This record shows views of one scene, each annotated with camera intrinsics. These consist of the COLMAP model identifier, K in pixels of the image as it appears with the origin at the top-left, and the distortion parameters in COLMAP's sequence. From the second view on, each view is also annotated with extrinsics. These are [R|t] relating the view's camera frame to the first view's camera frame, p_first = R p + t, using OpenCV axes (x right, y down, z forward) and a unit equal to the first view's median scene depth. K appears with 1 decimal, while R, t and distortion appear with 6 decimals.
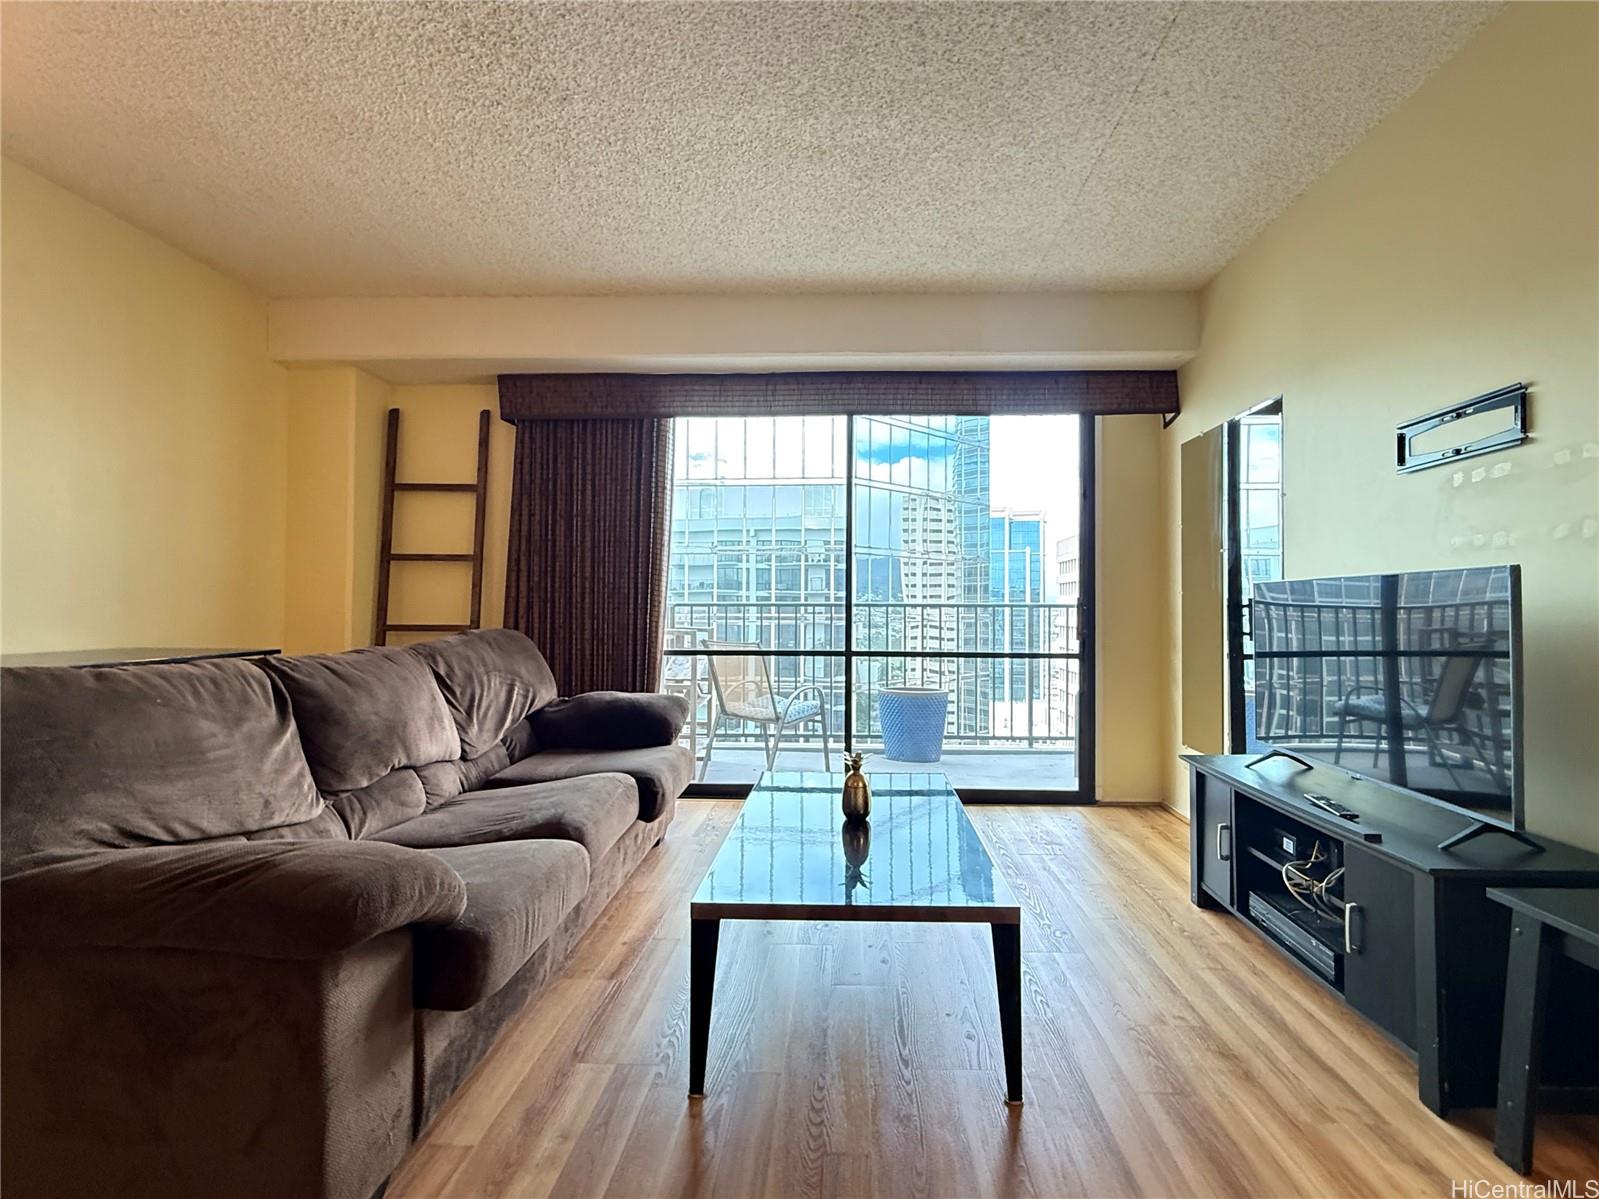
lens RADIAL K [[690.2, 0, 831.7], [0, 690.2, 593.5], [0, 0, 1]] dist [-0.005775, -0.000324]
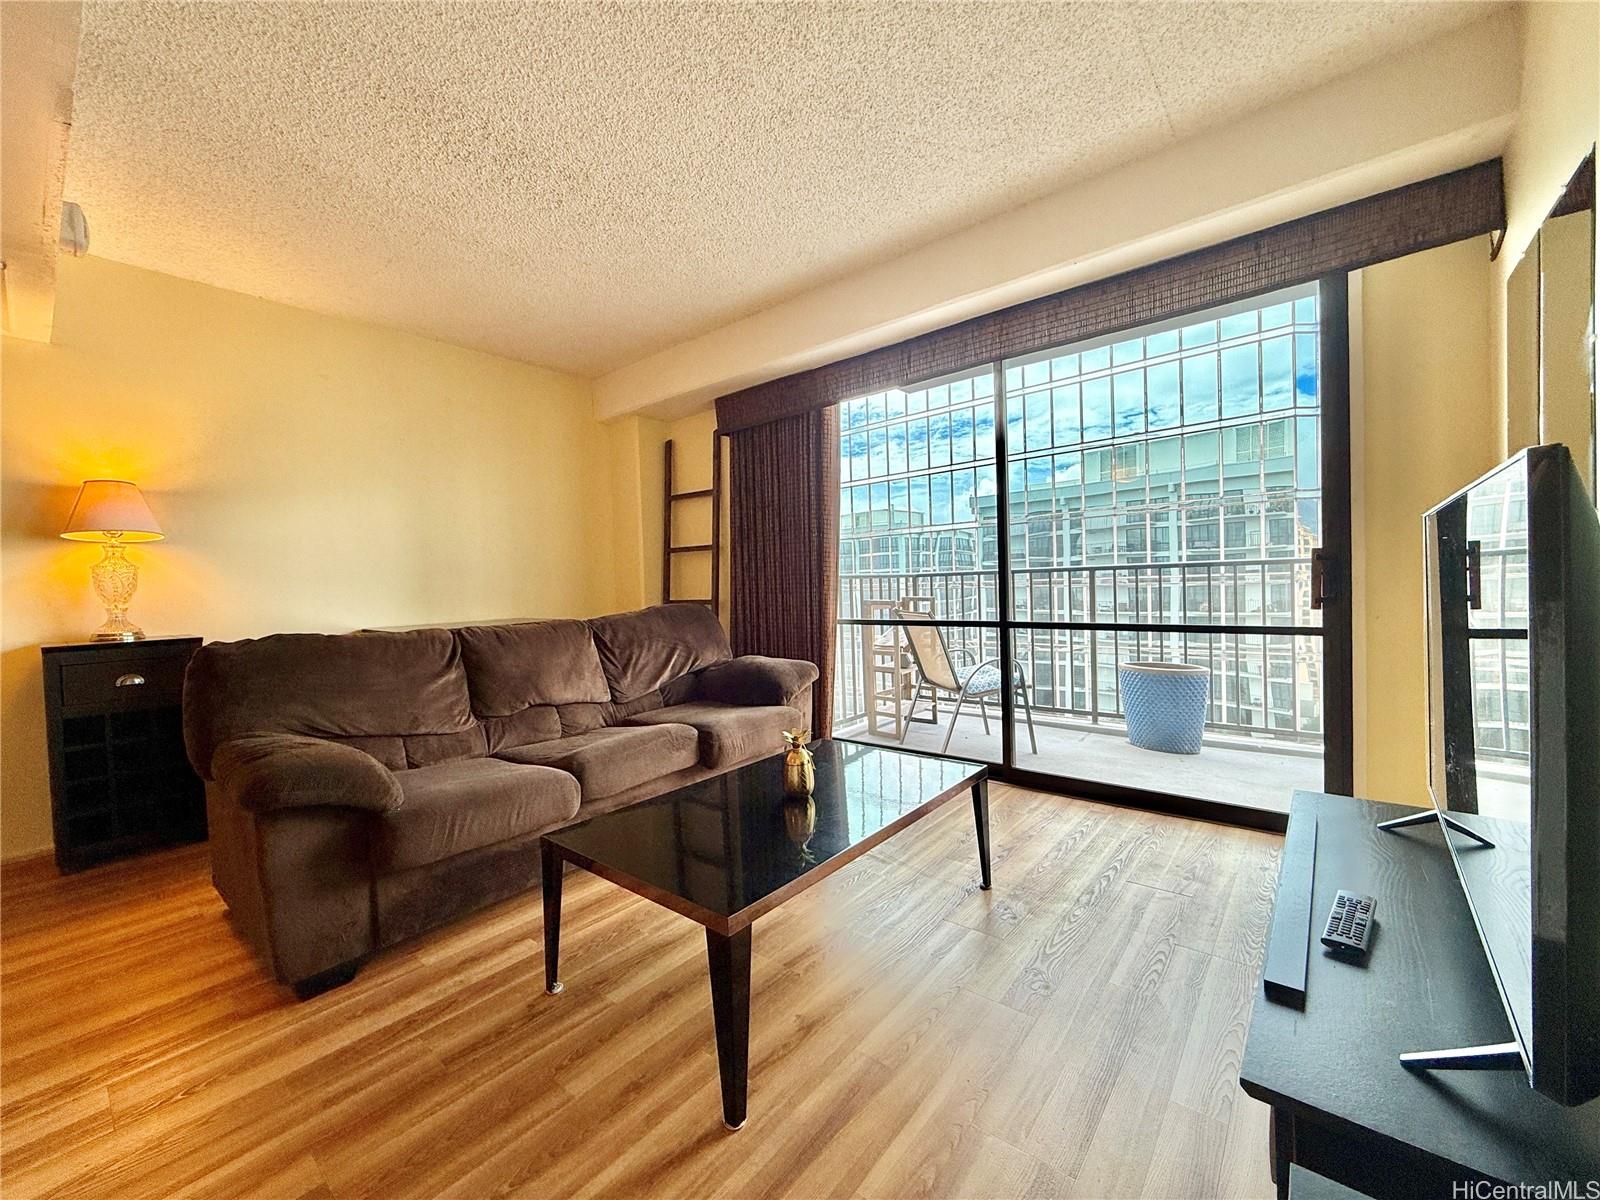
lens RADIAL K [[636.4, 0, 804.6], [0, 636.4, 593.8], [0, 0, 1]] dist [0.000185, 0.000427]
pose [[0.788364, -0.020274, -0.614875, 0.350963], [0.051294, 0.998143, 0.032855, 0.004549], [0.613067, -0.057441, 0.787940, 0.174216]]
